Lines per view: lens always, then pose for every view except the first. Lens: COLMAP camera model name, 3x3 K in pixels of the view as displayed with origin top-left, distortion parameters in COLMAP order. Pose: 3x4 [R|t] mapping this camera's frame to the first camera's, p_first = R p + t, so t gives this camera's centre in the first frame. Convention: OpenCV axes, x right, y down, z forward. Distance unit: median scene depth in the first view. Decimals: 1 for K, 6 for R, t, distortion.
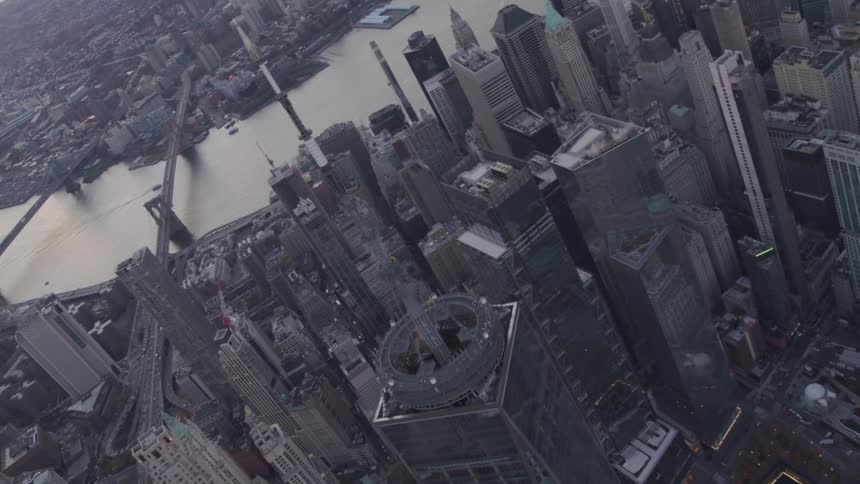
lens RADIAL K [[748.3, 0, 419.3], [0, 748.3, 242.5], [0, 0, 1]] dist [-0.104740, 0.086129]
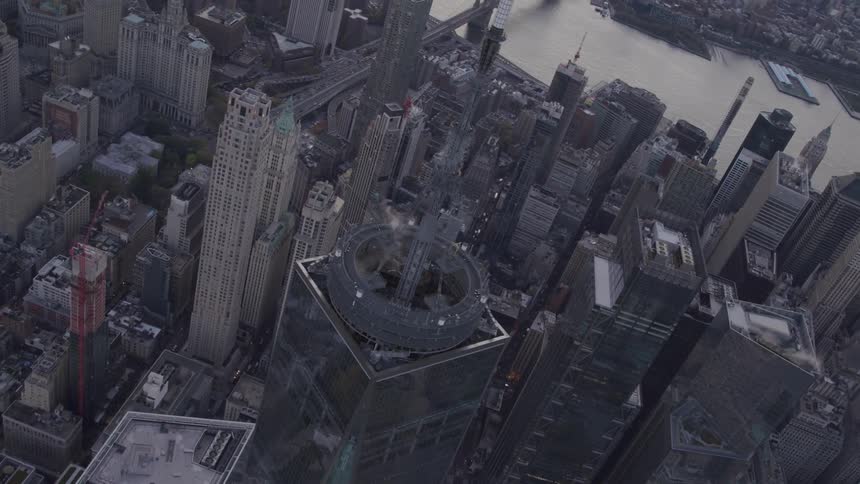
lens RADIAL K [[731.8, 0, 453.5], [0, 731.8, 230.4], [0, 0, 1]] dist [-0.129717, 0.127378]
pose [[0.512421, 0.849057, -0.128558, 0.026405], [-0.830988, 0.528024, 0.175072, -0.017993], [0.216528, 0.017120, 0.976126, 0.053431]]
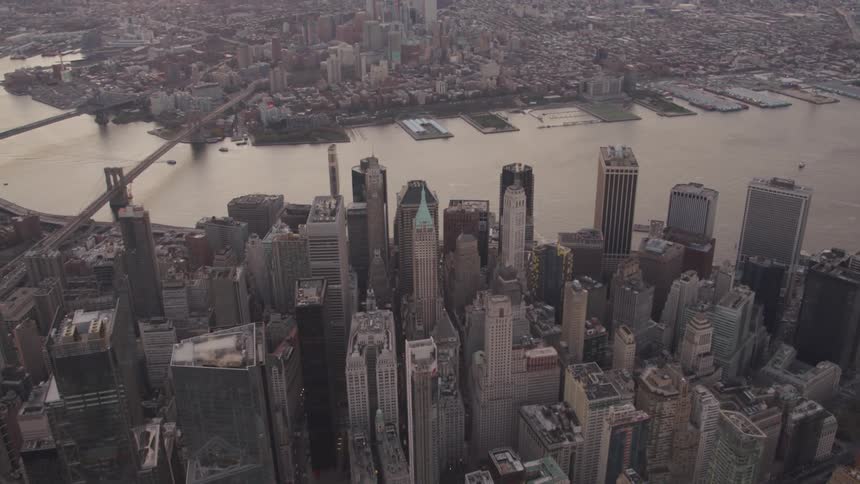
lens RADIAL K [[701.0, 0, 432.6], [0, 701.0, 255.3], [0, 0, 1]] dist [-0.096685, 0.058235]
pose [[0.858639, 0.506642, -0.077795, 0.258715], [-0.511464, 0.856855, -0.064841, -0.175371], [0.033808, 0.095465, 0.994859, 0.046398]]
